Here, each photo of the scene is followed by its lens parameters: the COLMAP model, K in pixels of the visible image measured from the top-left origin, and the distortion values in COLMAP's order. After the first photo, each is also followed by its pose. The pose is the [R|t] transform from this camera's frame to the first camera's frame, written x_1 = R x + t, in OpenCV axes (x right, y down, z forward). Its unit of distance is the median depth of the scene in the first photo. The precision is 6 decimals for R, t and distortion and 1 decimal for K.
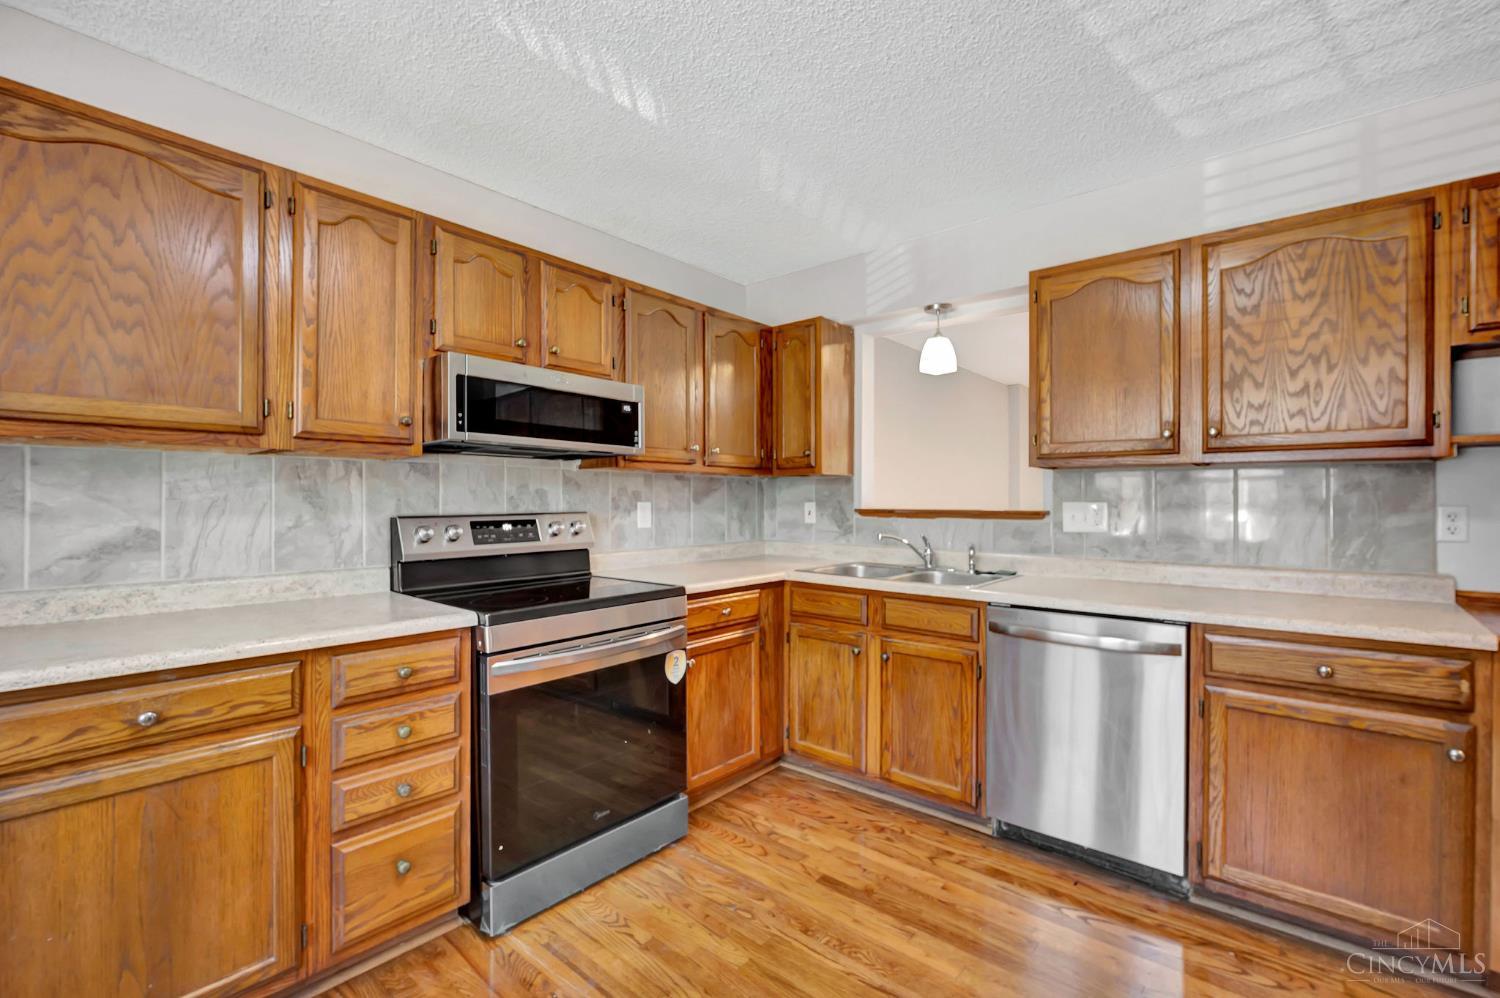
lens RADIAL K [[655.0, 0, 750.4], [0, 655.0, 500.7], [0, 0, 1]] dist [-0.014576, 0.002818]
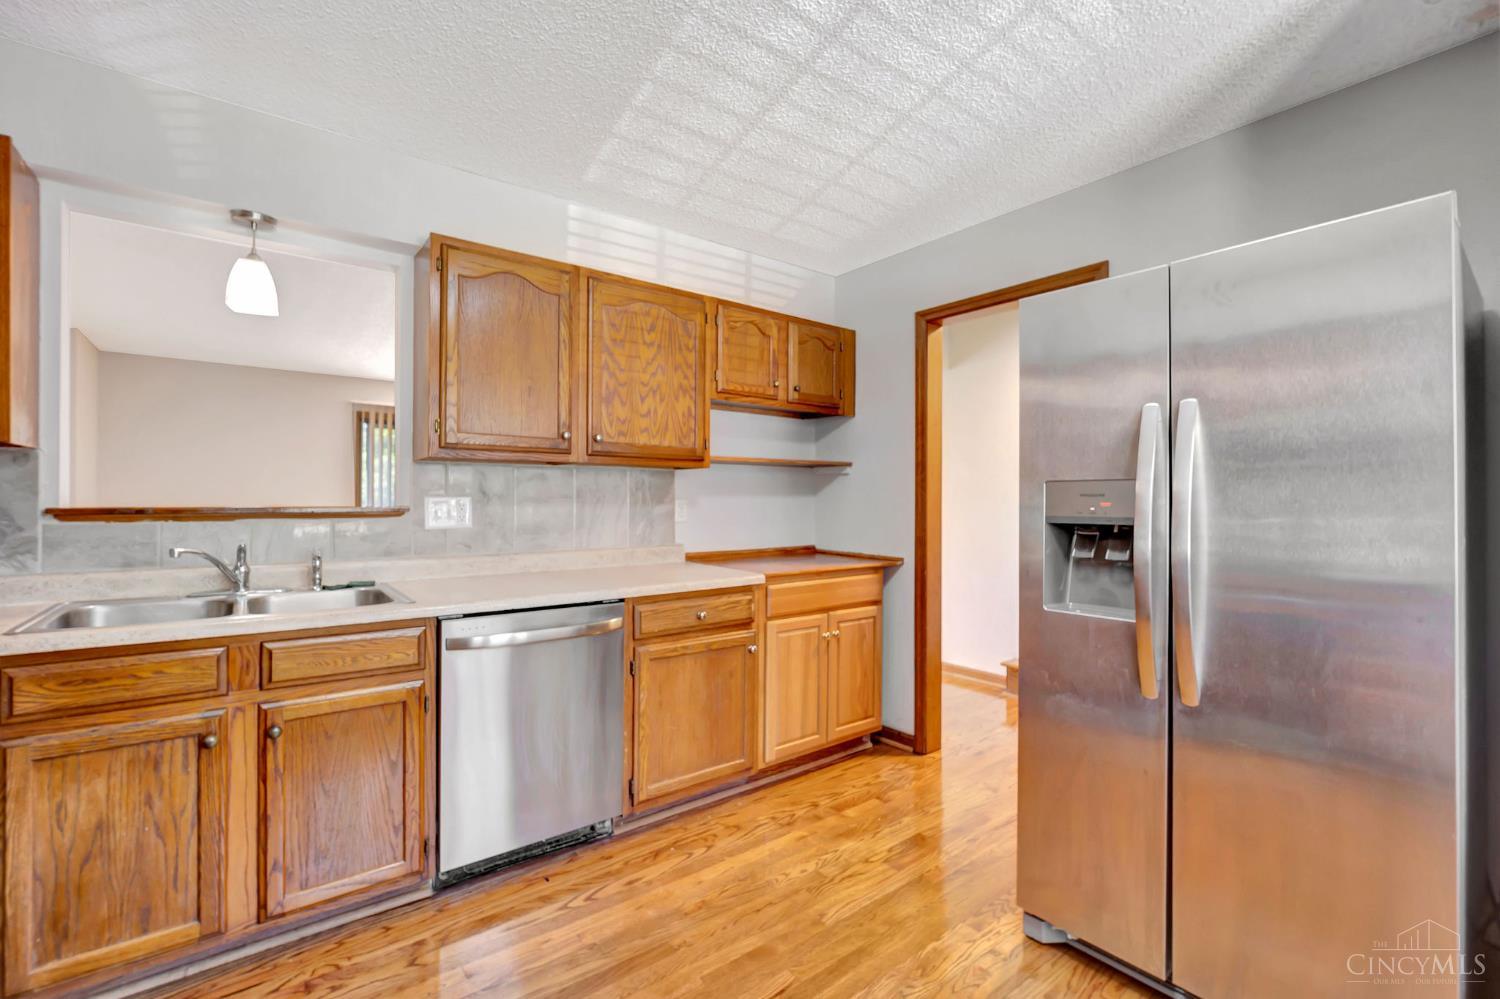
lens RADIAL K [[655.0, 0, 746.1], [0, 655.0, 498.2], [0, 0, 1]] dist [-0.014576, 0.002818]
pose [[0.209032, -0.001199, 0.977908, -0.385186], [-0.002109, 0.999996, 0.001677, 0.002151], [-0.977906, -0.002413, 0.209029, 0.464067]]
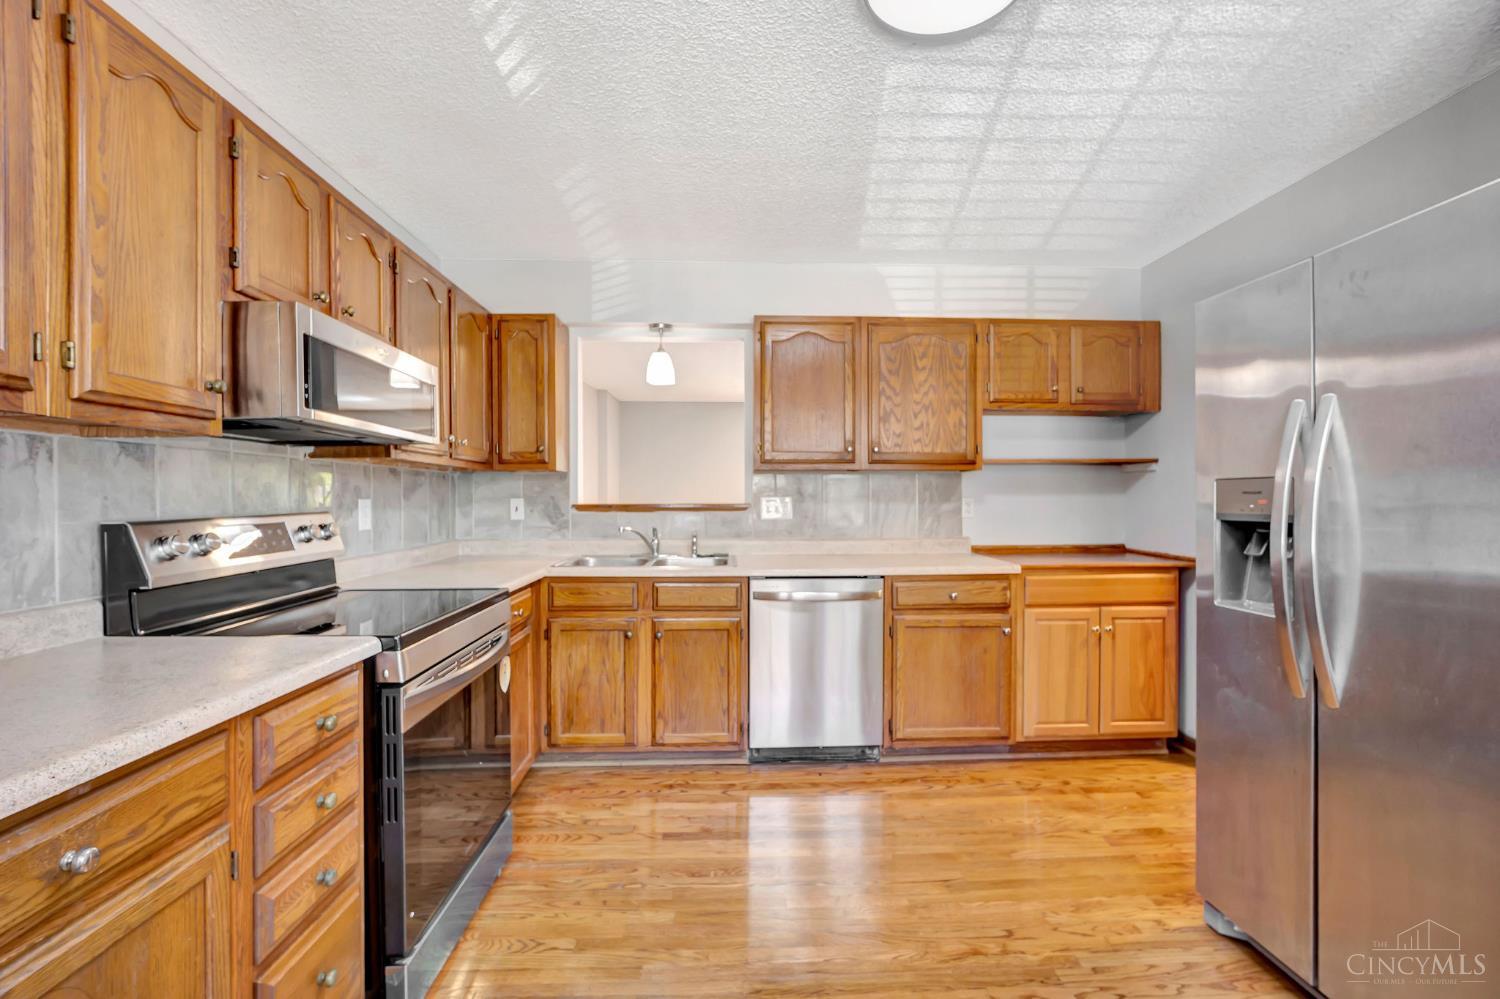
lens RADIAL K [[655.0, 0, 747.5], [0, 655.0, 497.0], [0, 0, 1]] dist [-0.014576, 0.002818]
pose [[0.738885, -0.005172, 0.673812, -0.506028], [0.004734, 0.999986, 0.002485, -0.000904], [-0.673815, 0.001354, 0.738899, 0.078209]]
